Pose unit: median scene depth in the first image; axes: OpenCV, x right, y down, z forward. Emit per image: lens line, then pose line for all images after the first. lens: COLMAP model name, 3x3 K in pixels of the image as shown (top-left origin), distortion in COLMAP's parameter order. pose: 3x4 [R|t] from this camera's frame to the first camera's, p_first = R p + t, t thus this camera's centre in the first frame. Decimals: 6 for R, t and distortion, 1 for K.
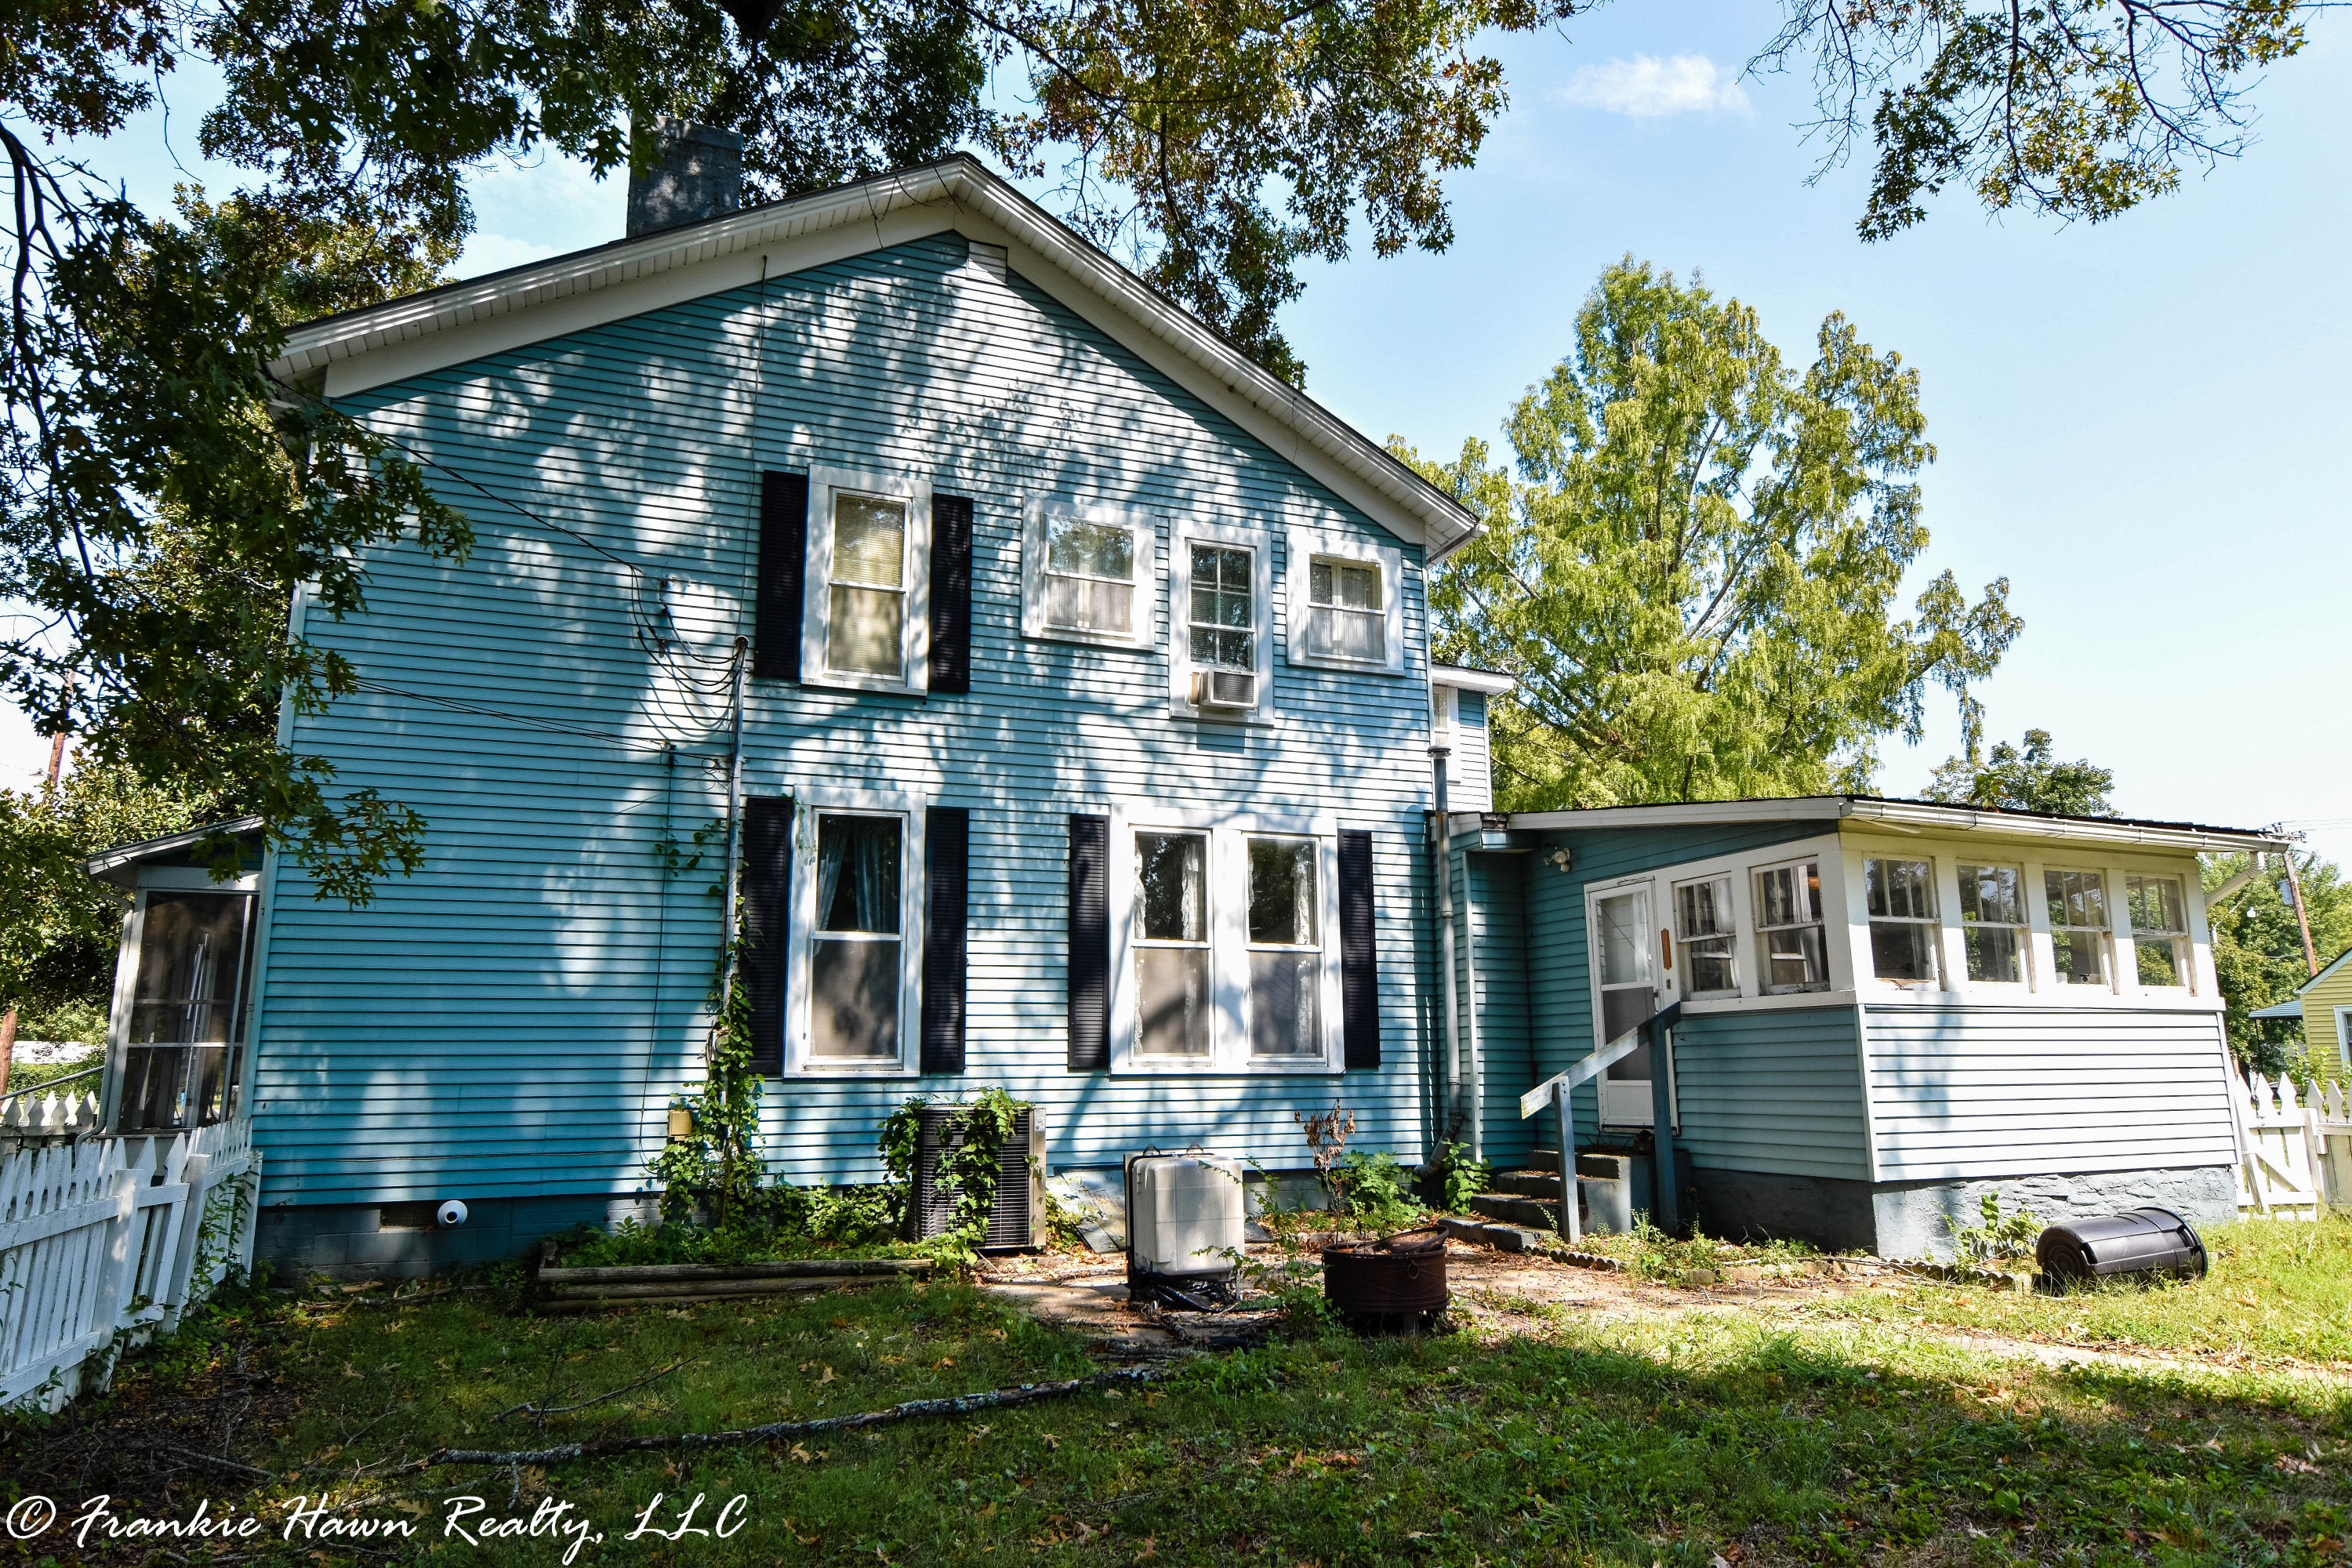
lens RADIAL K [[1425.9, 0, 1175.8], [0, 1425.9, 791.3], [0, 0, 1]] dist [-0.002947, -0.002000]
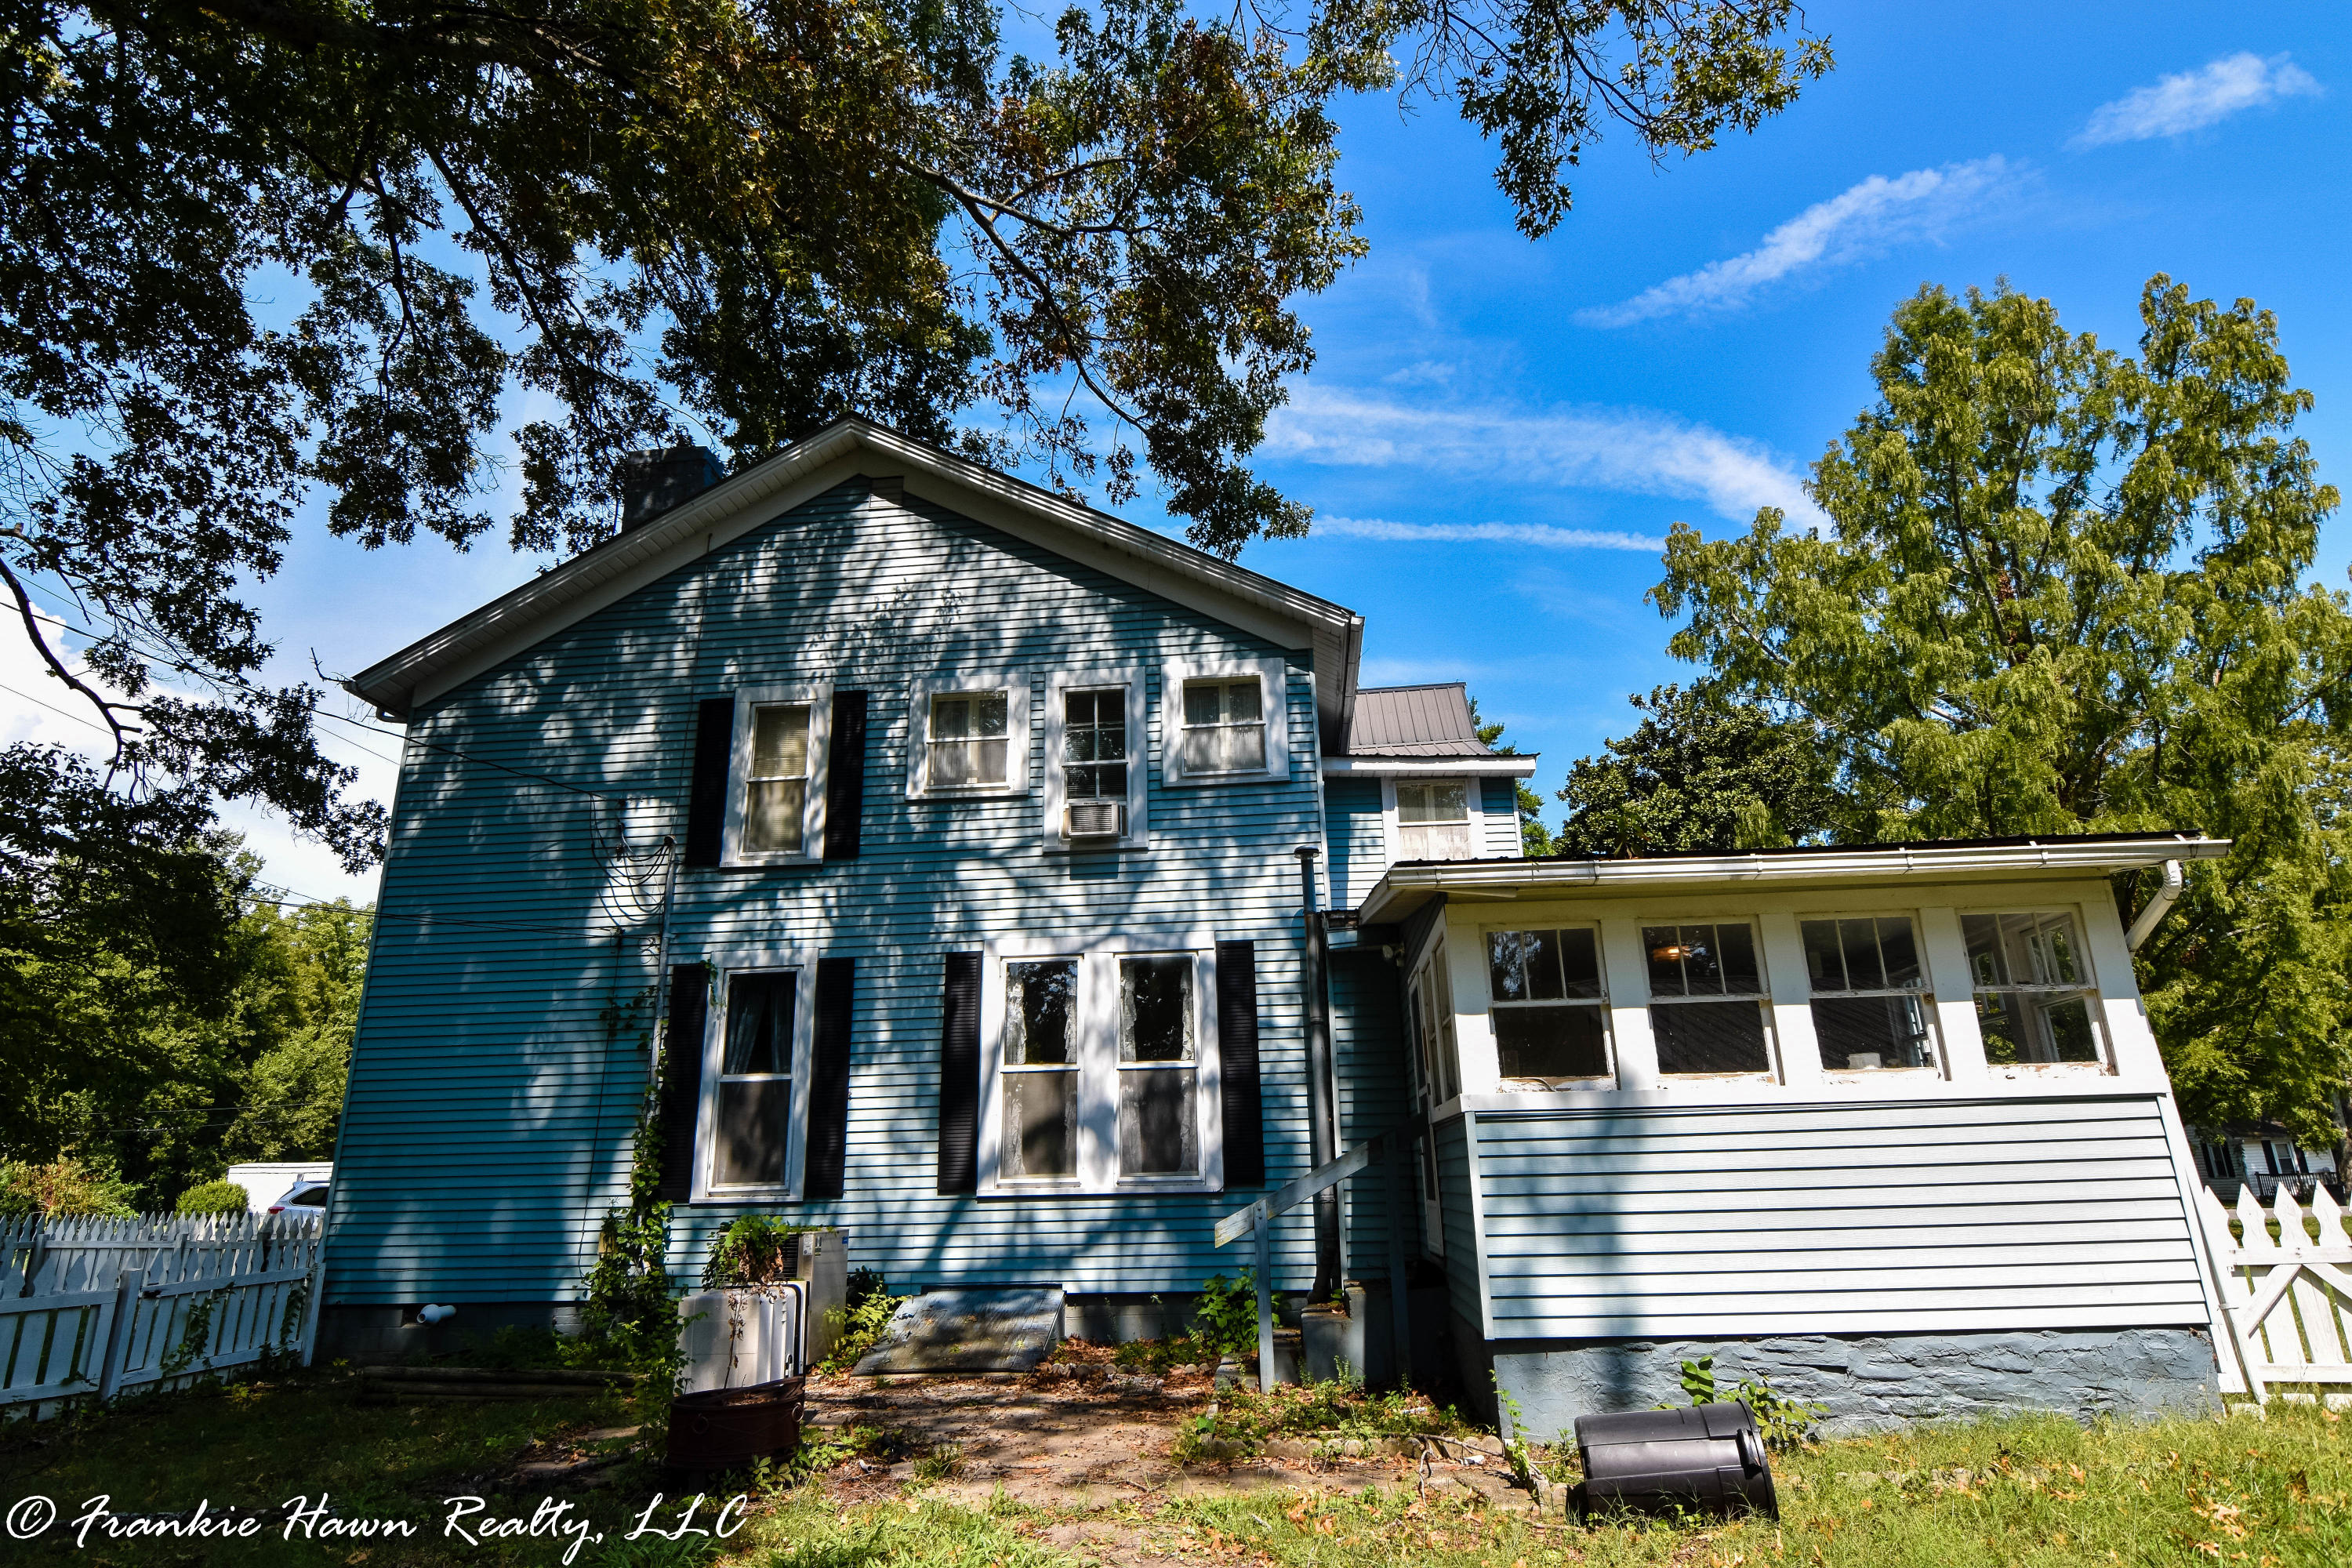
lens RADIAL K [[1228.3, 0, 1173.2], [0, 1228.3, 783.7], [0, 0, 1]] dist [-0.006276, -0.006762]
pose [[0.895074, -0.148932, -0.420311, 0.510640], [0.102554, 0.986063, -0.131004, 0.029376], [0.433964, 0.074154, 0.897873, 0.215662]]
